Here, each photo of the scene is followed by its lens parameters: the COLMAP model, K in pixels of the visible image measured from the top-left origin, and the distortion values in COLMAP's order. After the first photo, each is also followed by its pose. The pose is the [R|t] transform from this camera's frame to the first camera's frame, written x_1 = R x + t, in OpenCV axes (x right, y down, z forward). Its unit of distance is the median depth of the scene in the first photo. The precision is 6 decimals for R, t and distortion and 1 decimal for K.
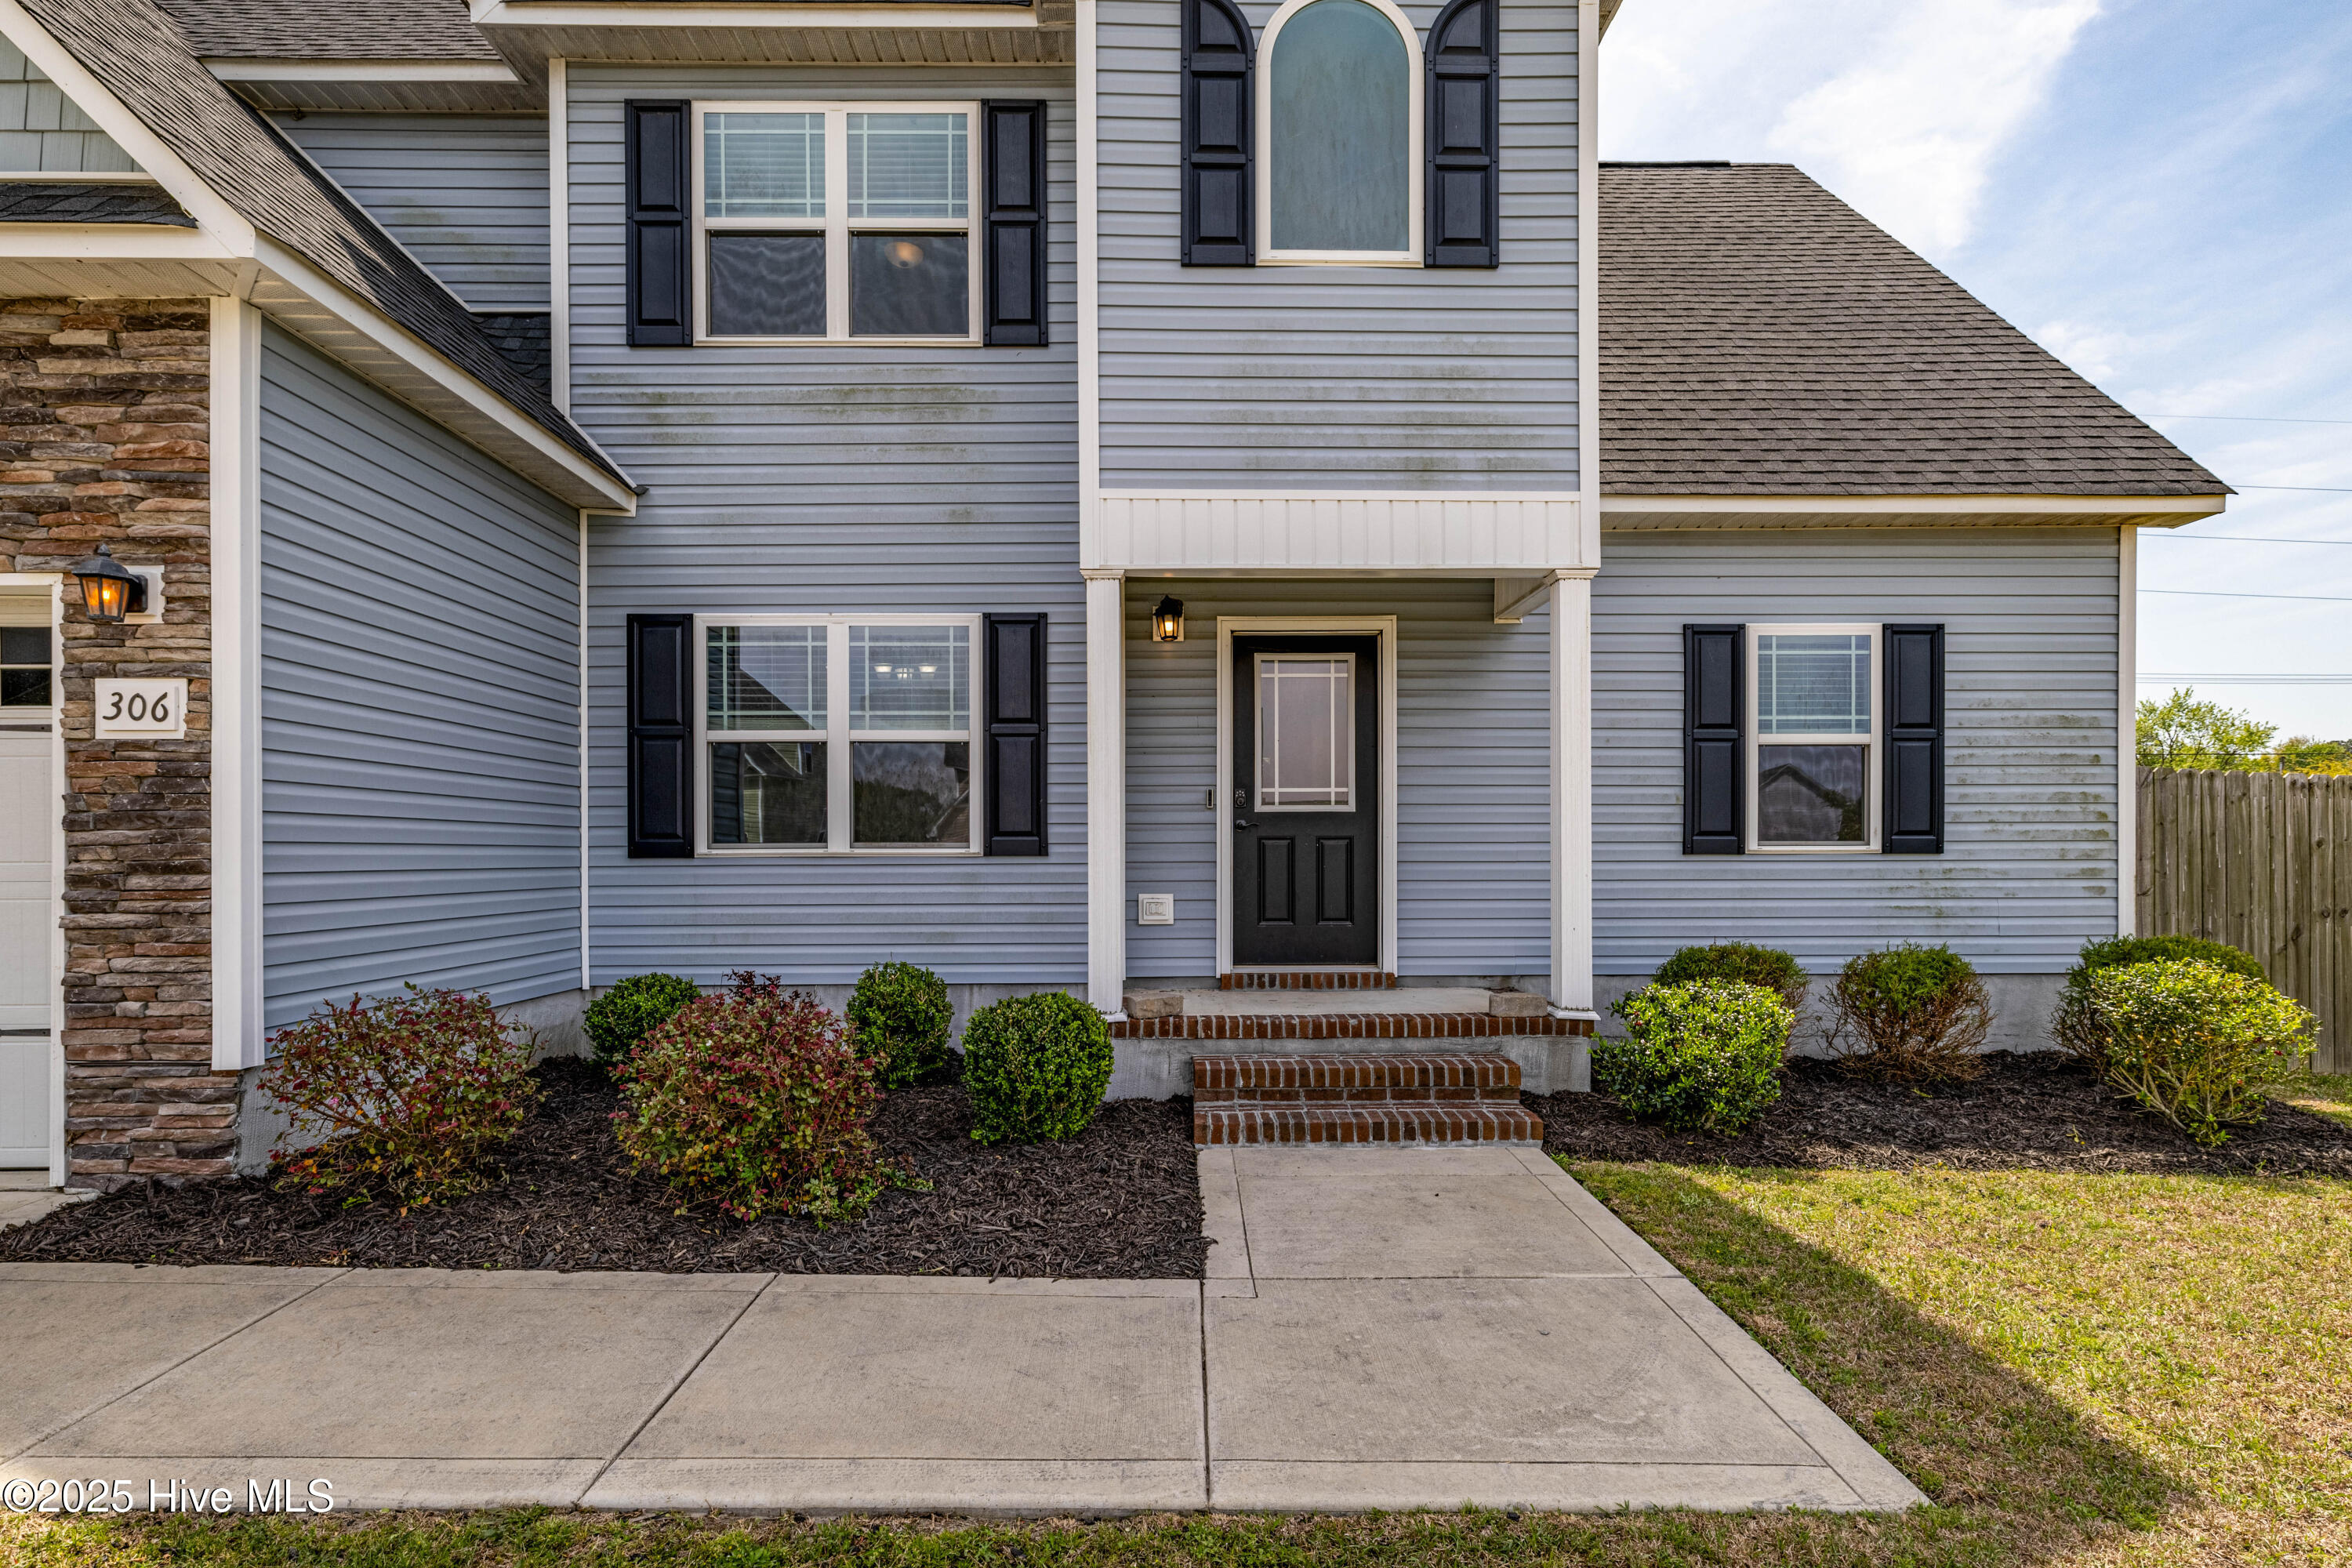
lens RADIAL K [[1186.5, 0, 1188.7], [0, 1186.5, 863.0], [0, 0, 1]] dist [0.007900, 0.000029]
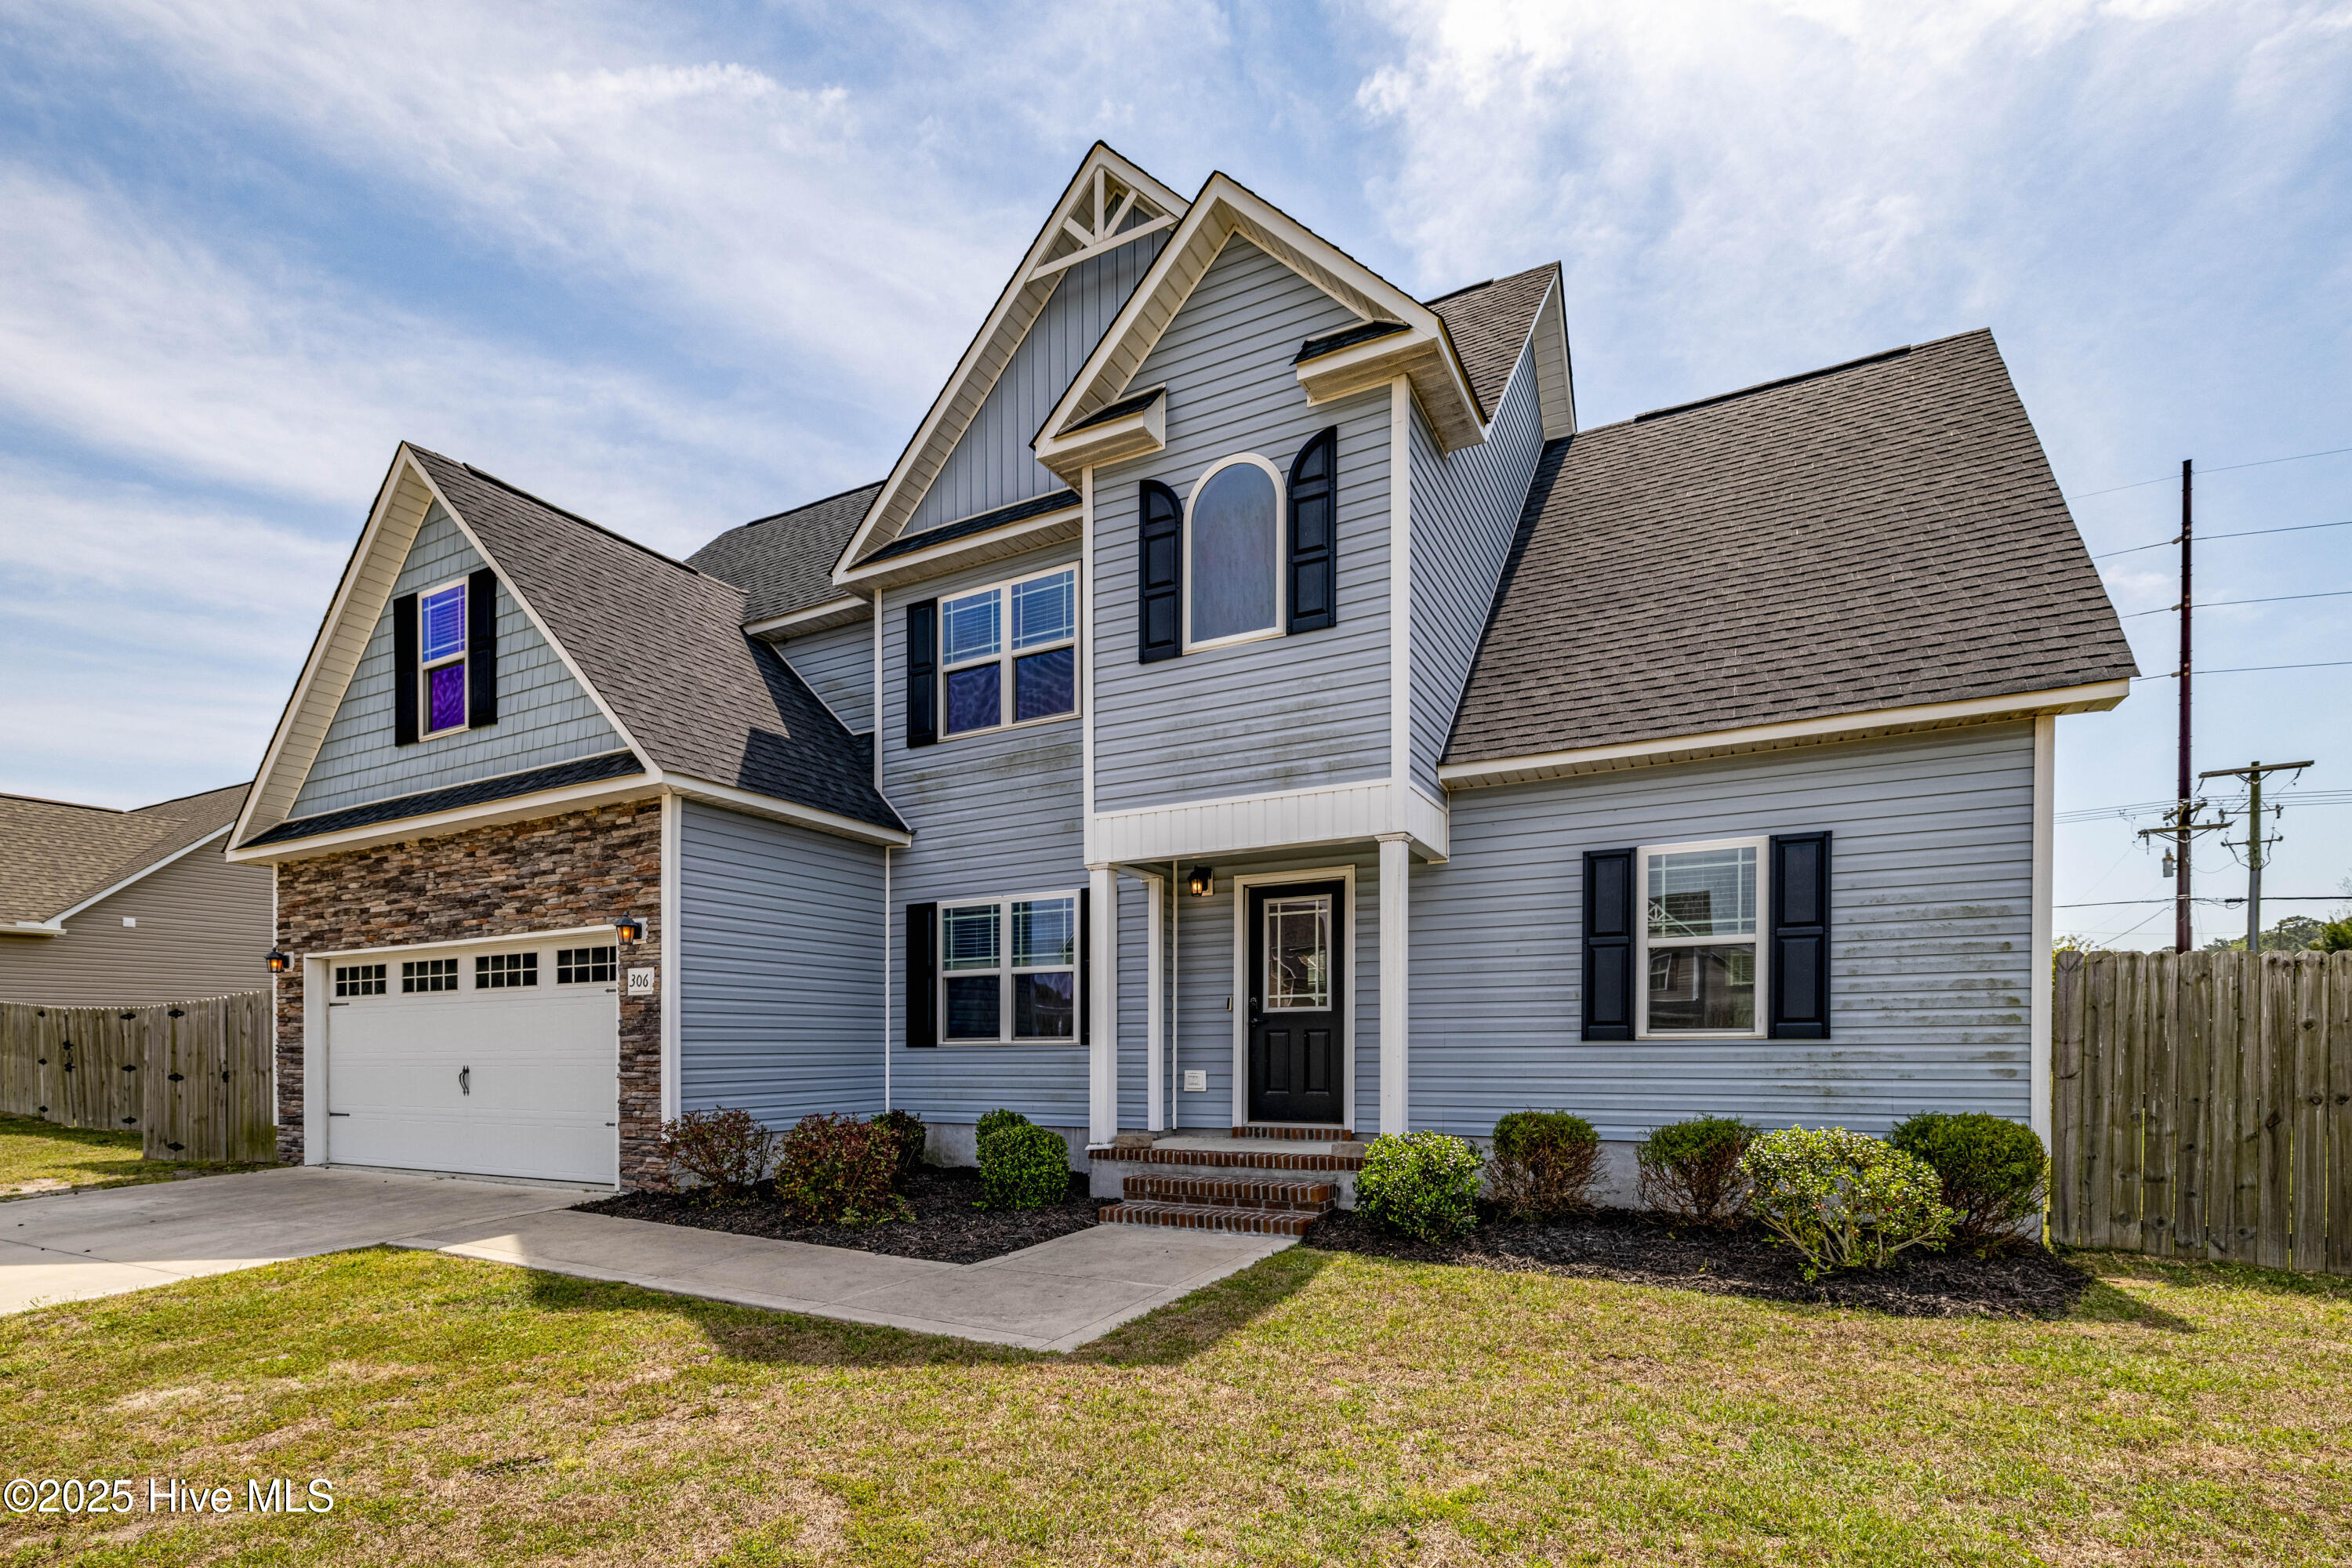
lens RADIAL K [[1186.5, 0, 1206.0], [0, 1186.5, 1050.4], [0, 0, 1]] dist [0.007900, 0.000029]
pose [[0.868438, -0.002695, -0.495791, 0.743833], [0.001056, 0.999993, -0.003586, 0.007010], [0.495798, 0.002591, 0.868434, -0.269273]]
